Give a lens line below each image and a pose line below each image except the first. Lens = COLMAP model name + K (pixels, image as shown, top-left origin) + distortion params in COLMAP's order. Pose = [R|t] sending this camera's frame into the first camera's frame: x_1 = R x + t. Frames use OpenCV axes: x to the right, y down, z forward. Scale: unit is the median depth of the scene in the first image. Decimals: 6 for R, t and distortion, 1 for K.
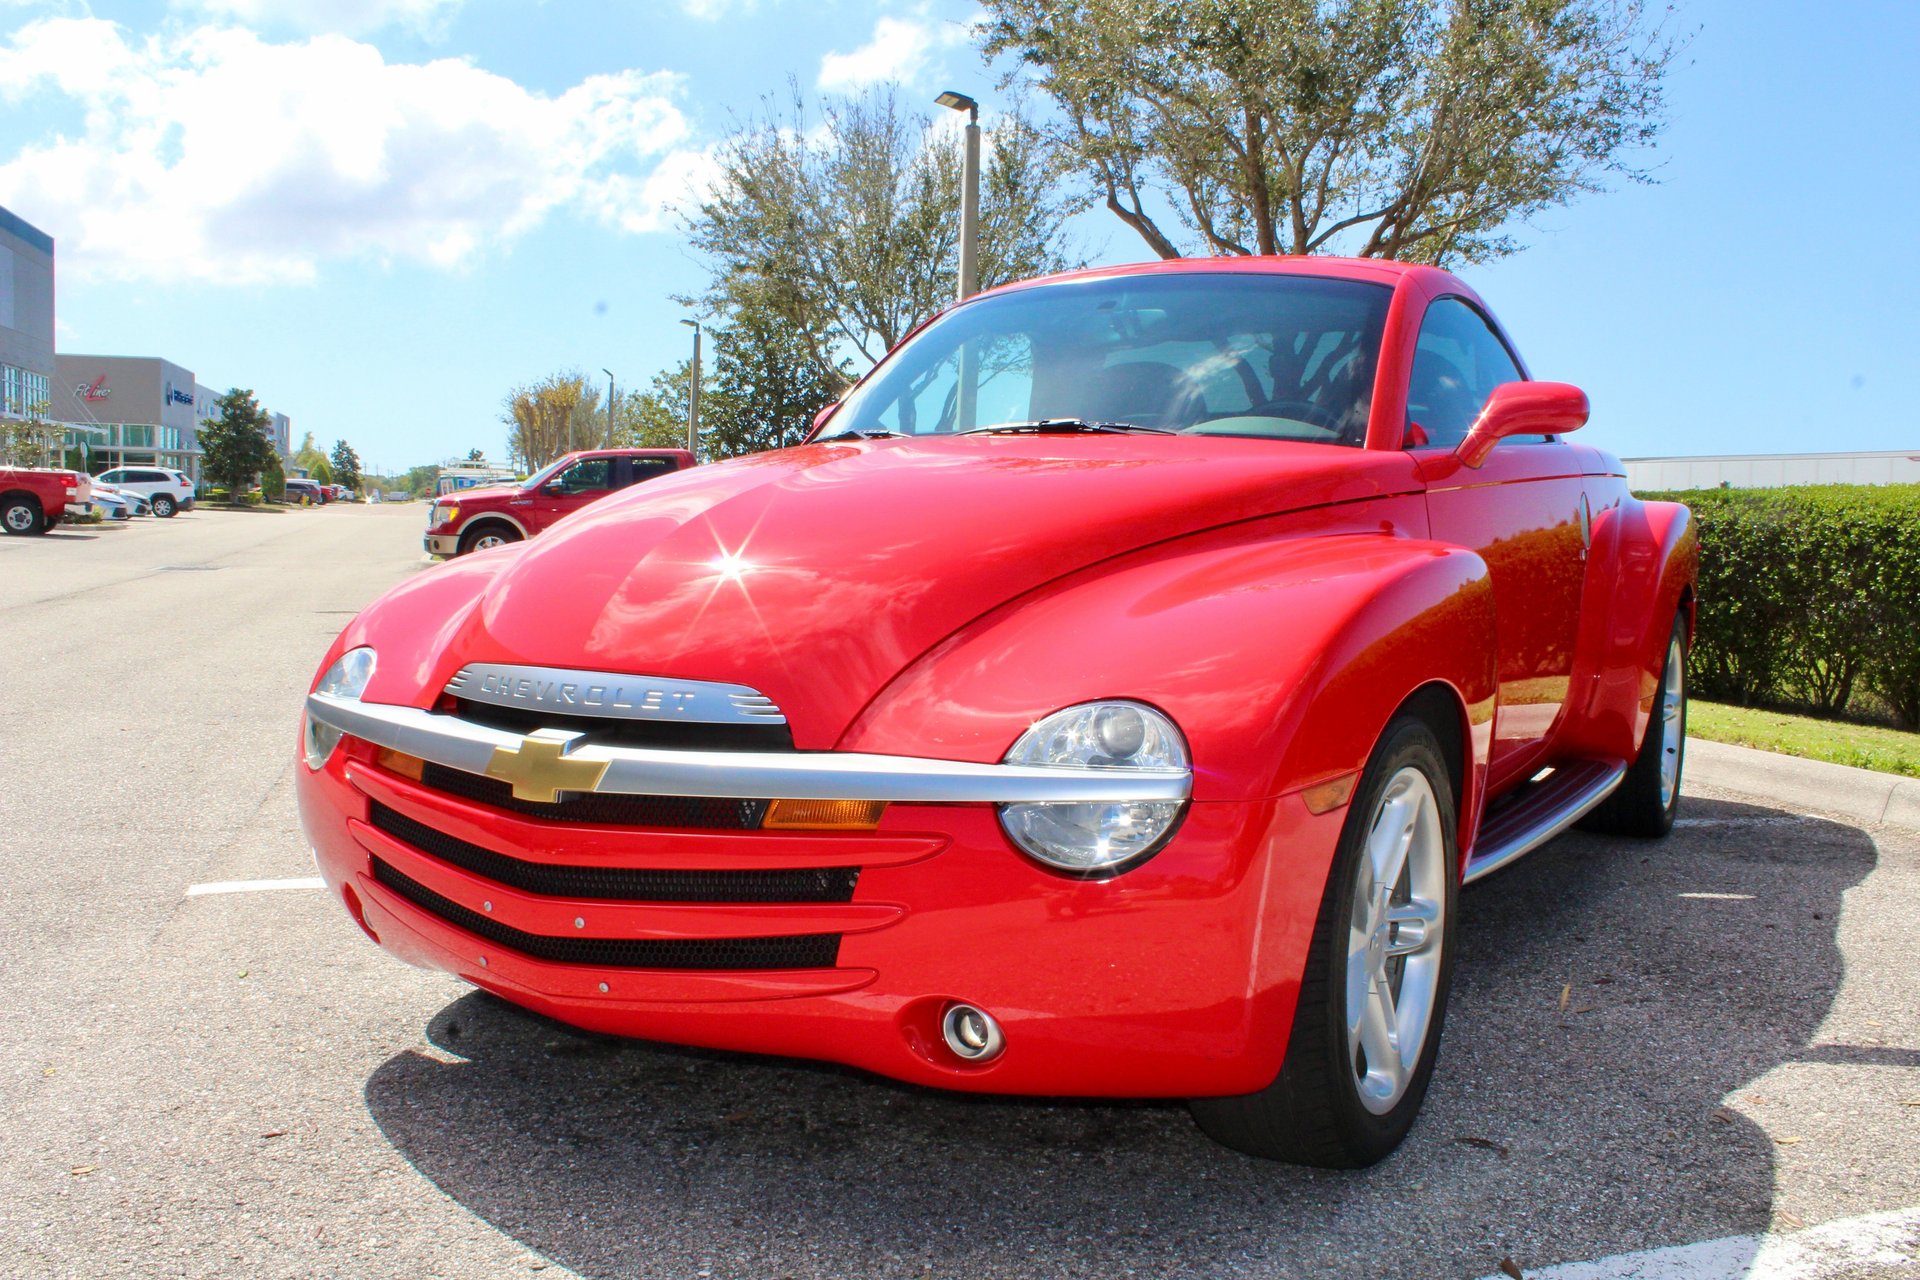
lens RADIAL K [[1632.7, 0, 958.5], [0, 1632.7, 668.3], [0, 0, 1]] dist [-0.162933, 0.138797]
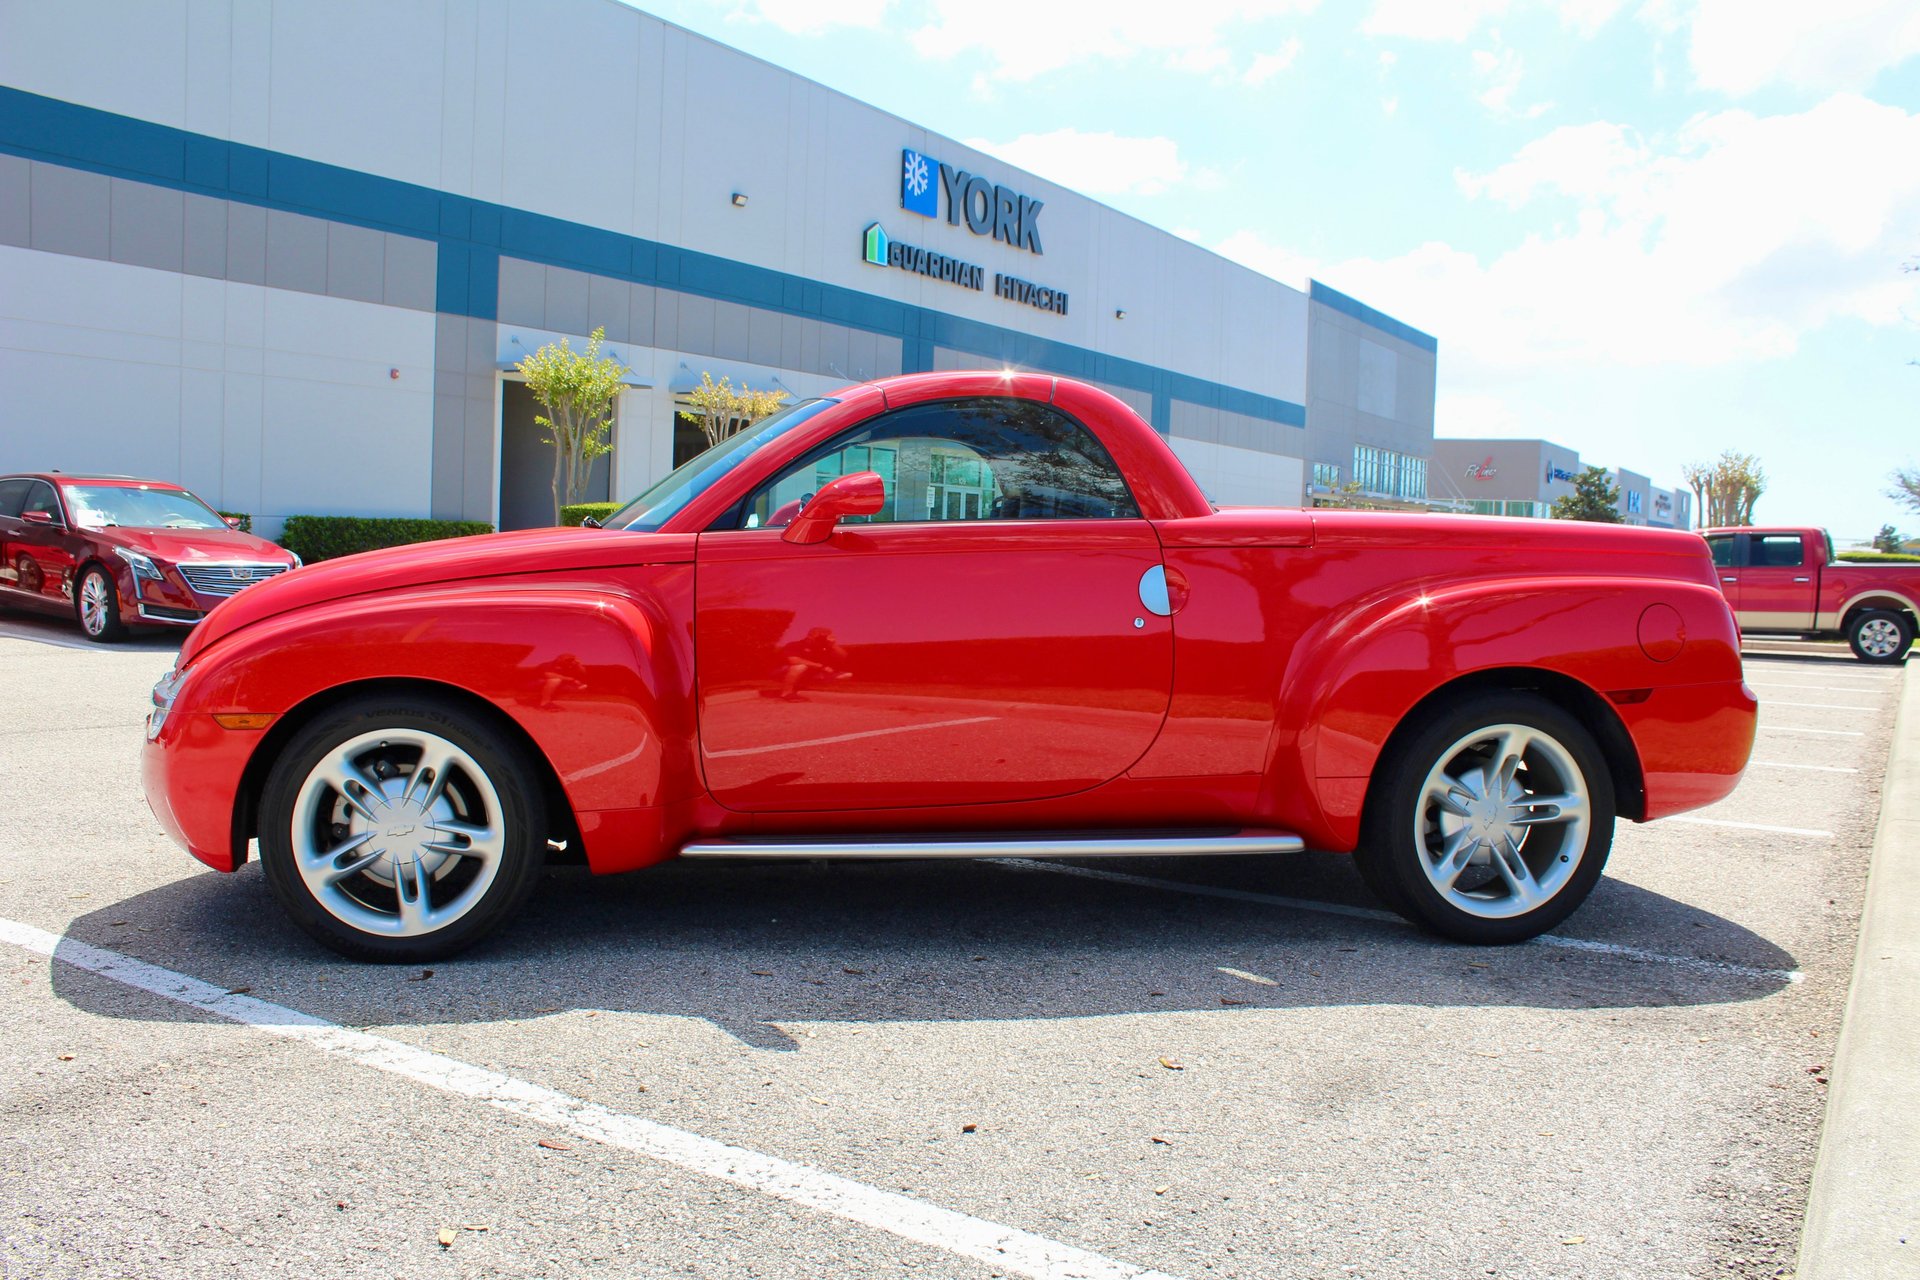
lens RADIAL K [[1606.2, 0, 967.5], [0, 1606.2, 657.2], [0, 0, 1]] dist [-0.166823, 0.142469]
pose [[0.659465, 0.048591, -0.750163, 0.415901], [-0.087546, 0.996083, -0.012440, -0.009443], [0.746620, 0.073877, 0.661136, 0.079391]]
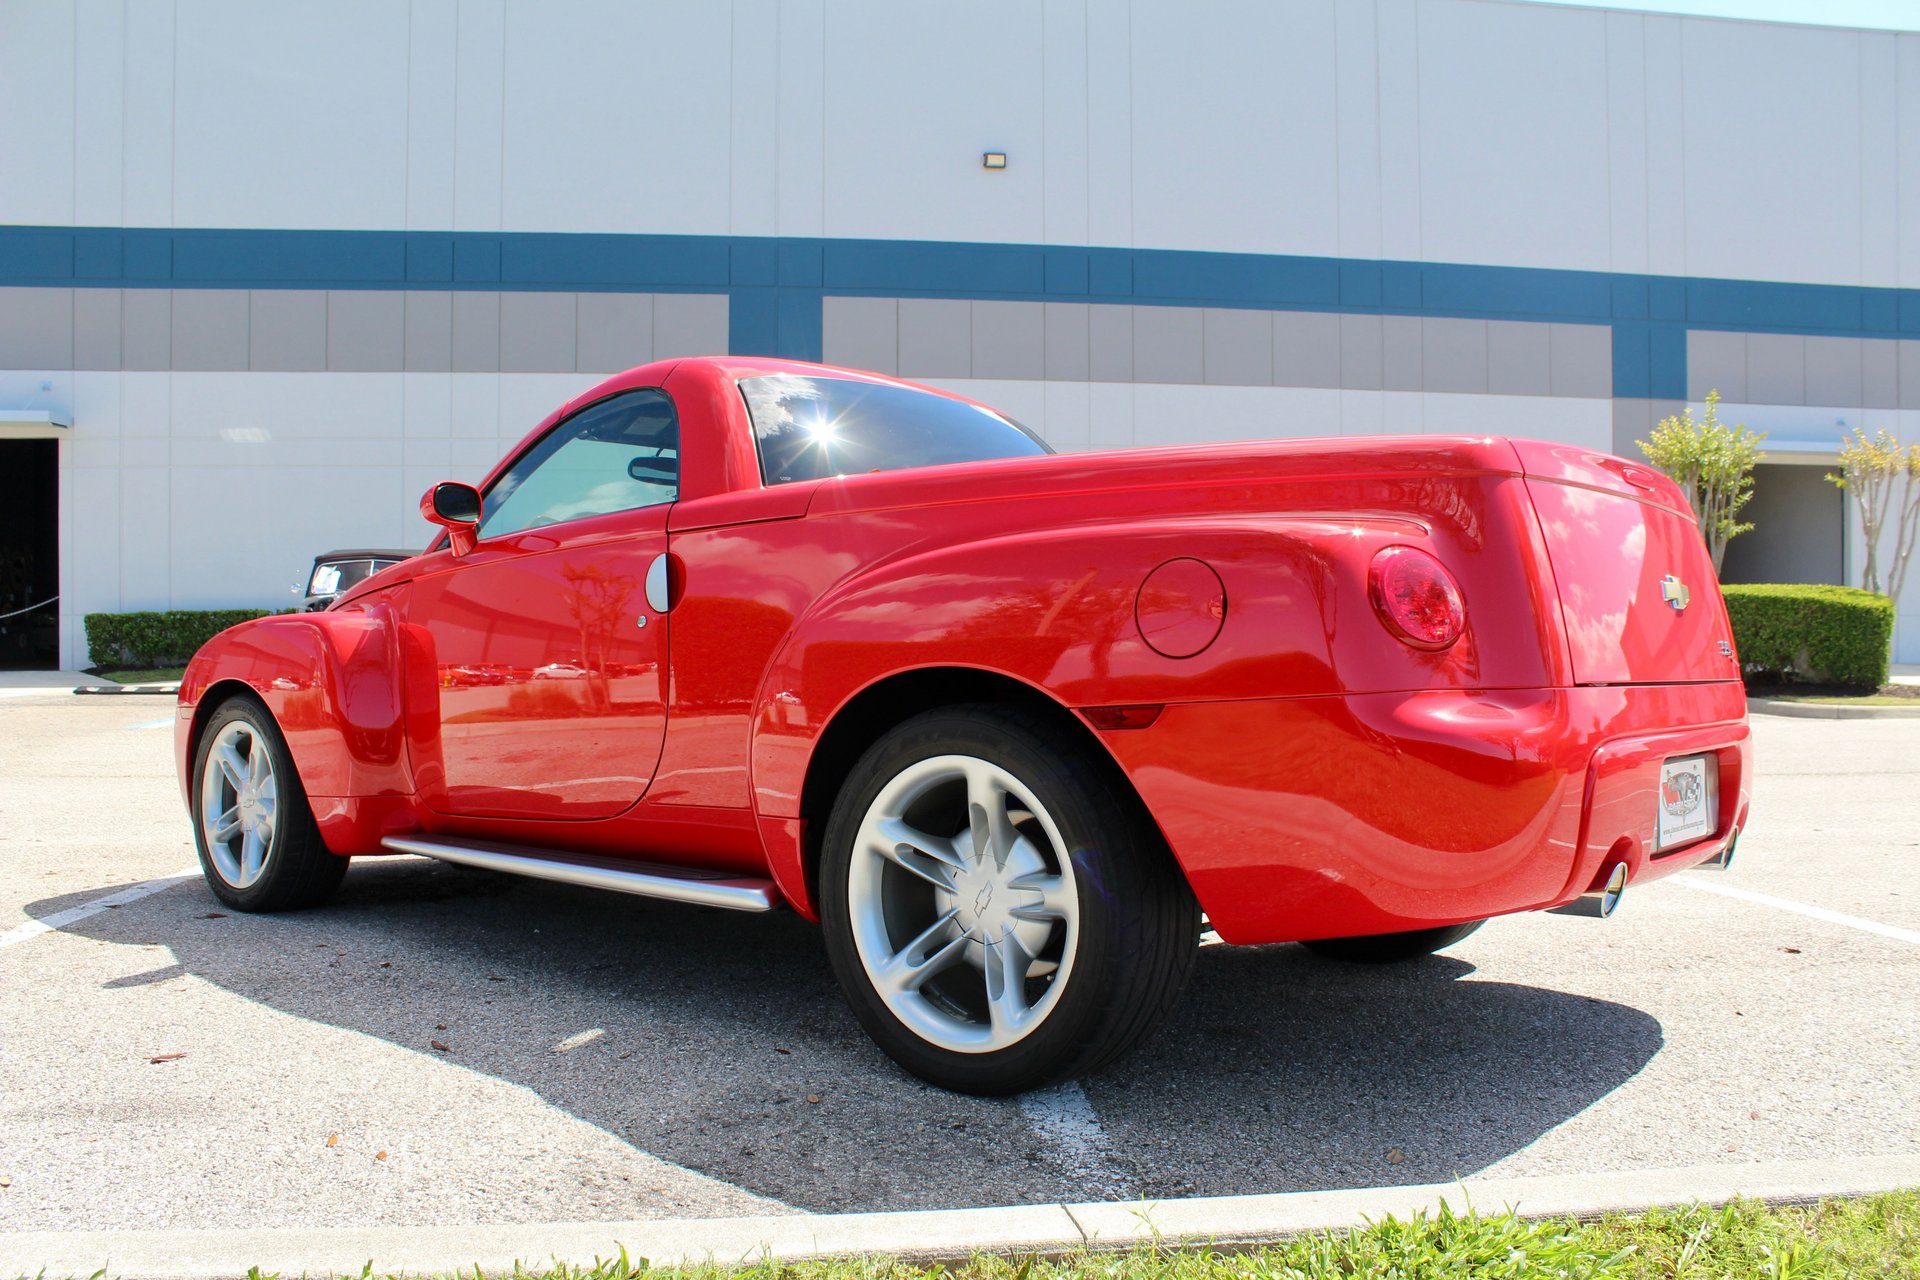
lens RADIAL K [[1606.2, 0, 967.5], [0, 1606.2, 657.2], [0, 0, 1]] dist [-0.166823, 0.142469]
pose [[-0.151545, -0.011716, -0.988381, 0.473218], [-0.100968, 0.994883, 0.003688, -0.027364], [0.983280, 0.100353, -0.151953, 0.493880]]
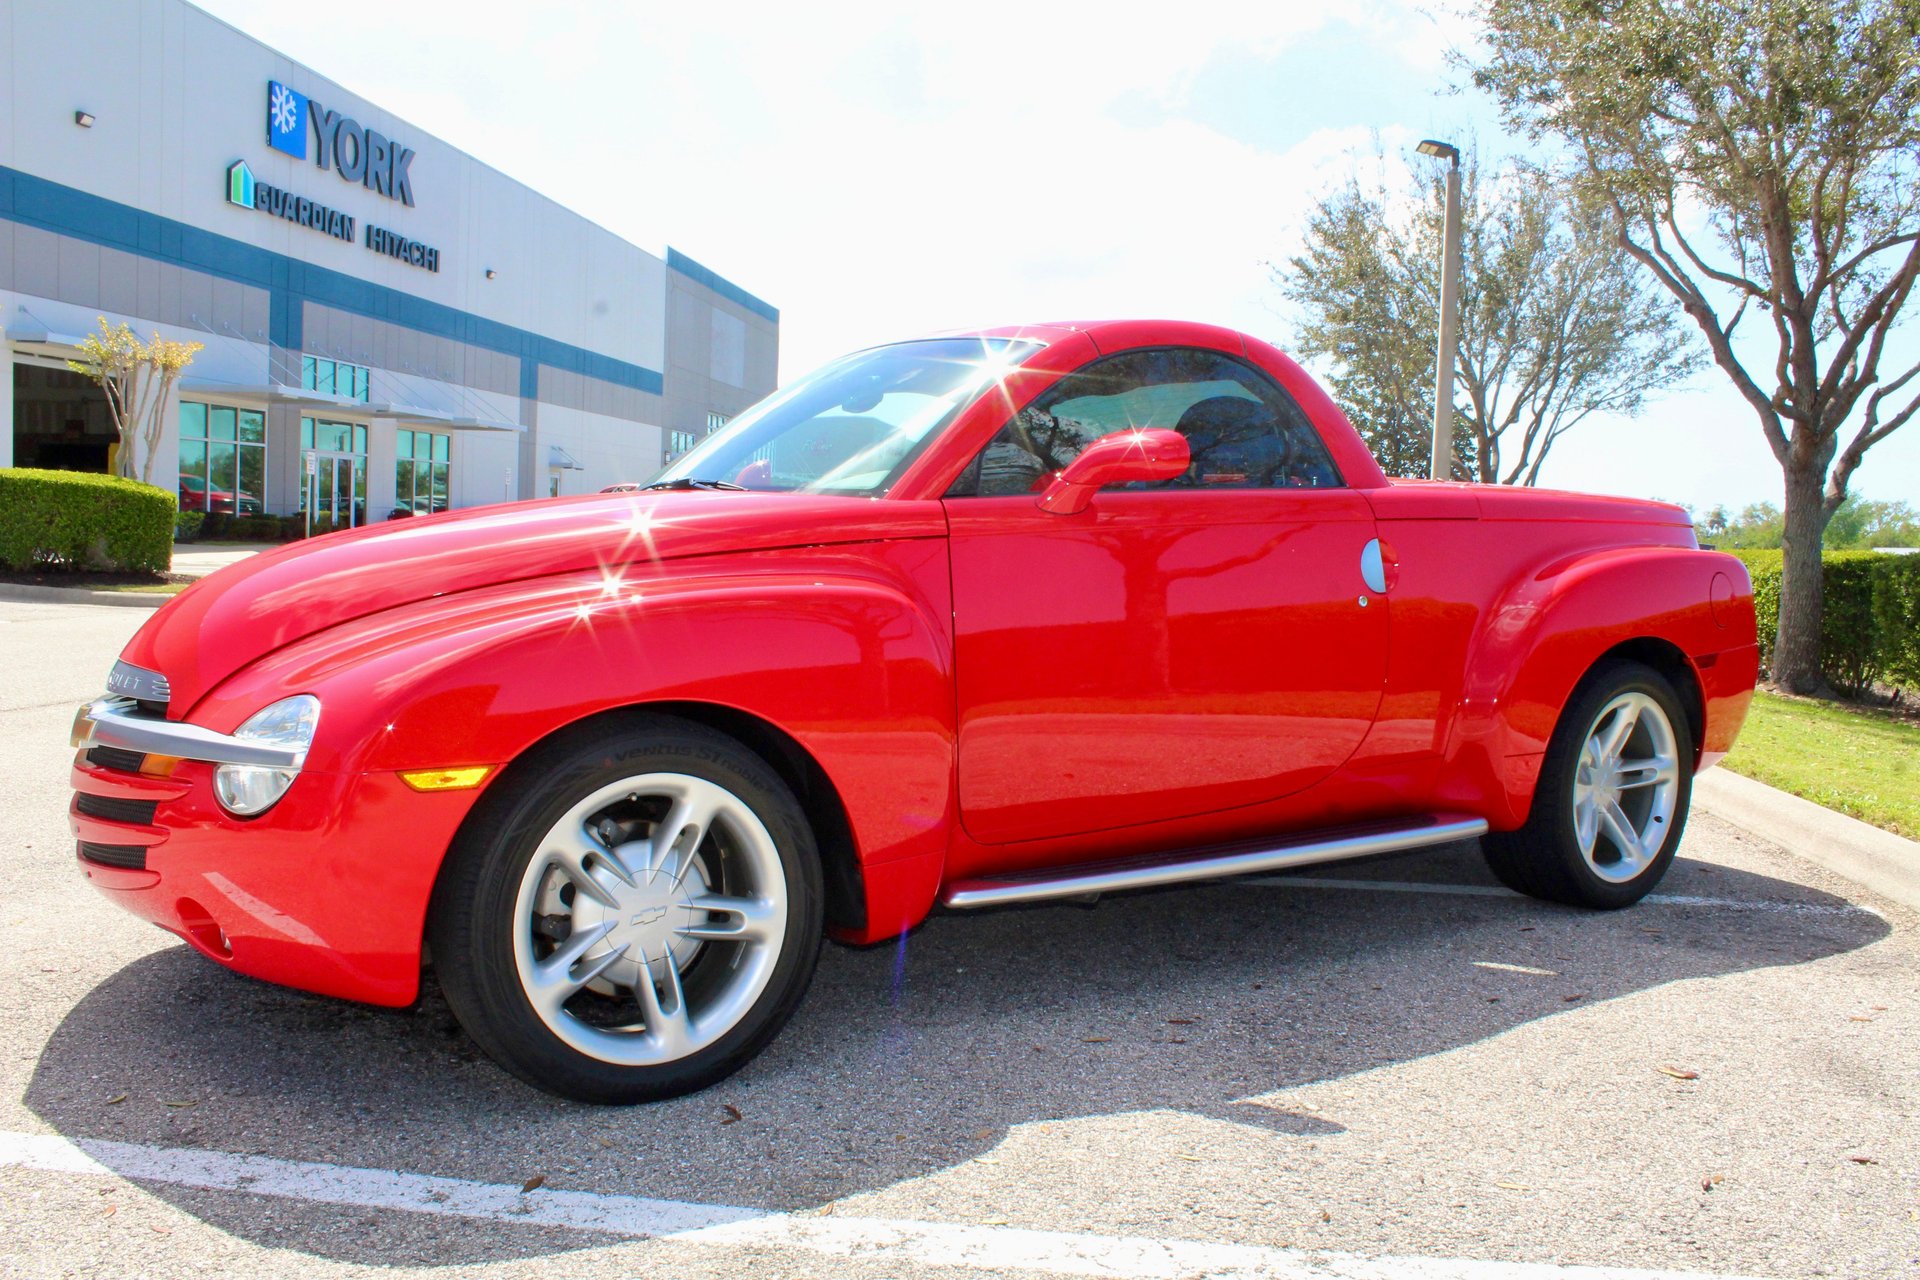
lens RADIAL K [[1591.0, 0, 961.9], [0, 1591.0, 662.0], [0, 0, 1]] dist [-0.165503, 0.139379]
pose [[0.911470, 0.036148, -0.409776, 0.210243], [-0.047540, 0.998713, -0.017644, -0.002111], [0.408611, 0.035563, 0.912016, 0.008176]]
